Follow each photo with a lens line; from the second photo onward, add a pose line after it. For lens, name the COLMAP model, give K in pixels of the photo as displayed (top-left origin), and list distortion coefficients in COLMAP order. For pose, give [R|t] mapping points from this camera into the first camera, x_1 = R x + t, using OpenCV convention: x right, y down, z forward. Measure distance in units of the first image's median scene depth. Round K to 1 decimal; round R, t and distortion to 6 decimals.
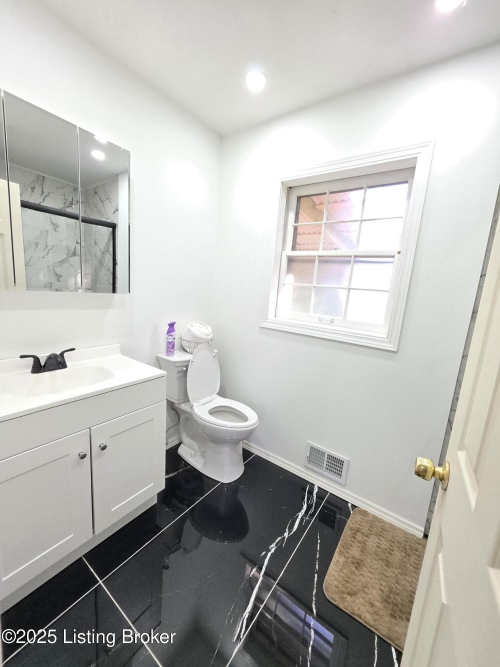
lens RADIAL K [[266.6, 0, 249.9], [0, 266.6, 331.9], [0, 0, 1]] dist [-0.000315, -0.000675]
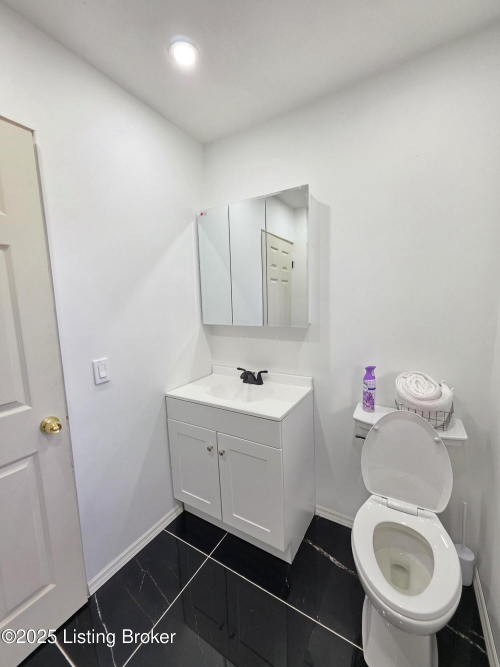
lens RADIAL K [[266.6, 0, 249.9], [0, 266.6, 331.9], [0, 0, 1]] dist [-0.000315, -0.000675]
pose [[0.070905, 0.045014, -0.996467, 0.484242], [-0.127849, 0.991152, 0.035677, -0.132656], [0.989256, 0.124867, 0.076032, 0.708851]]
